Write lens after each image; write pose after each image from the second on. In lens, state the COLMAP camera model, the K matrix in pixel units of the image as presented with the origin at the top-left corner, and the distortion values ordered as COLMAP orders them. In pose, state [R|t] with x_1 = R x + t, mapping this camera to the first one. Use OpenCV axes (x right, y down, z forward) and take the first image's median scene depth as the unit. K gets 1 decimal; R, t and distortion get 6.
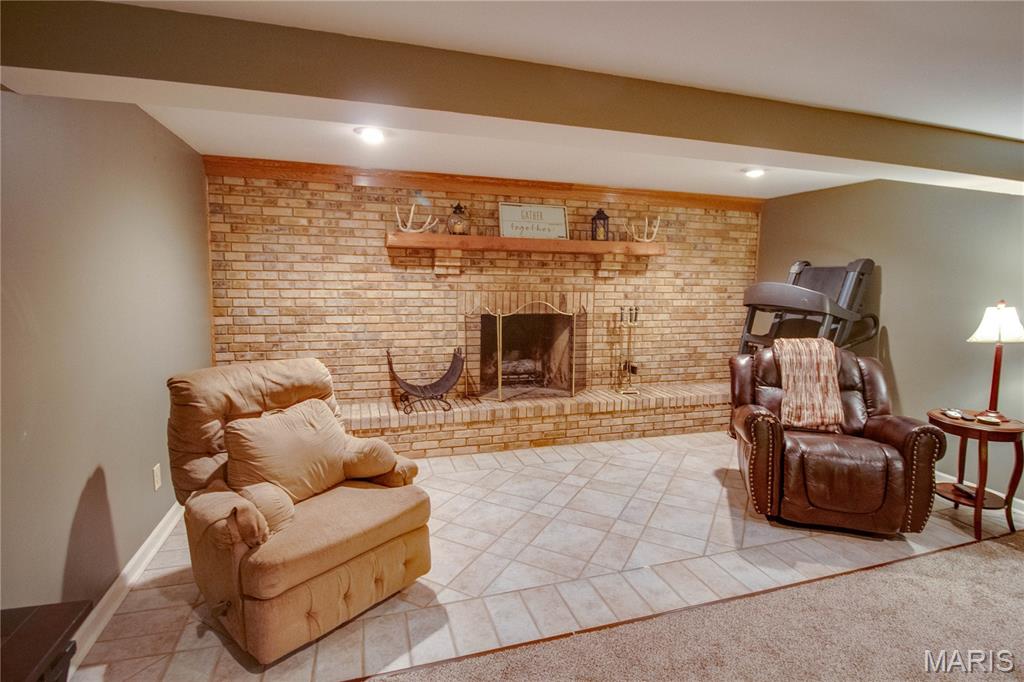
lens RADIAL K [[505.7, 0, 514.2], [0, 505.7, 321.8], [0, 0, 1]] dist [-0.004589, -0.000544]
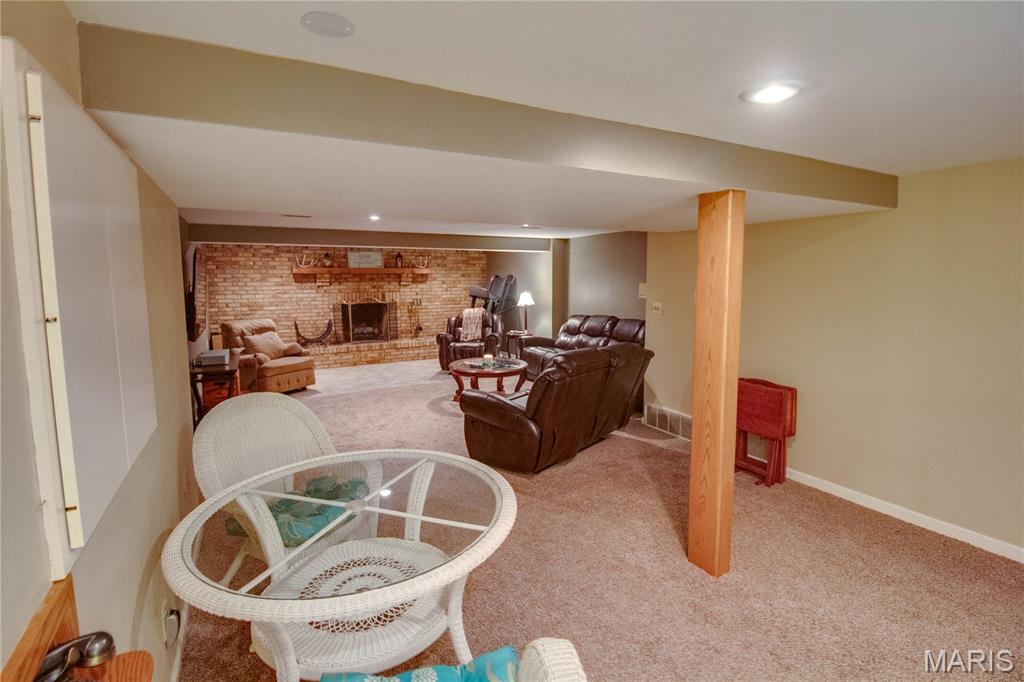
lens RADIAL K [[496.3, 0, 517.6], [0, 496.3, 326.1], [0, 0, 1]] dist [-0.002943, -0.000513]
pose [[0.979755, -0.041193, 0.195916, 0.251752], [0.040363, 0.999151, 0.008228, 0.091495], [-0.196089, -0.000153, 0.980586, -1.198418]]
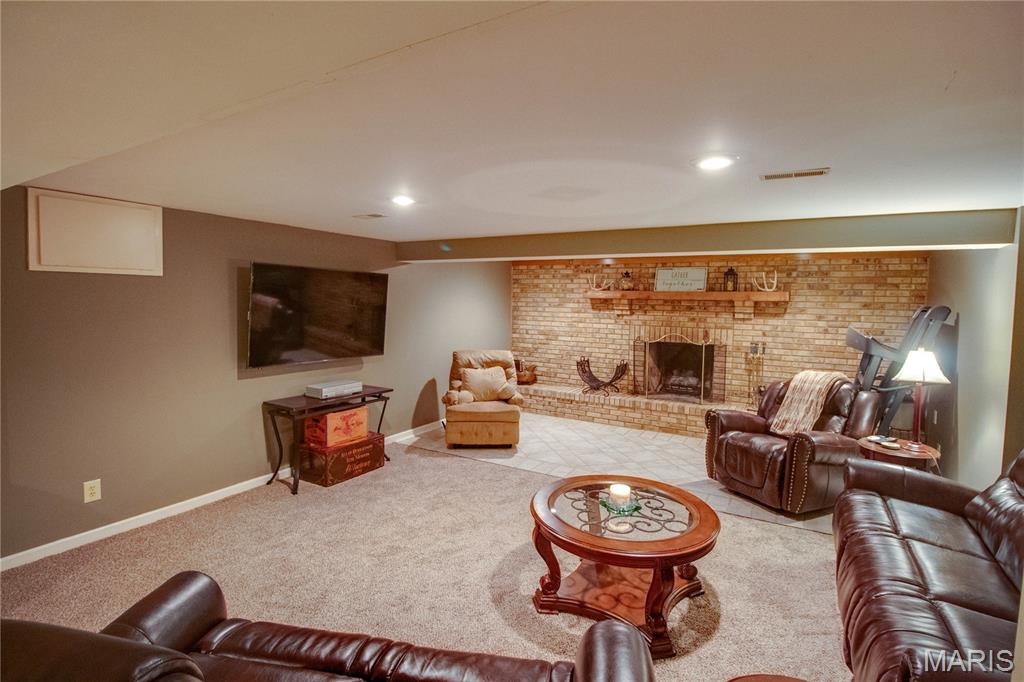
lens RADIAL K [[496.3, 0, 517.6], [0, 496.3, 326.1], [0, 0, 1]] dist [-0.002943, -0.000513]
pose [[0.671074, 0.032609, -0.740673, 0.812321], [-0.077495, 0.996645, -0.026334, 0.010208], [0.737329, 0.075071, 0.671349, -0.303832]]
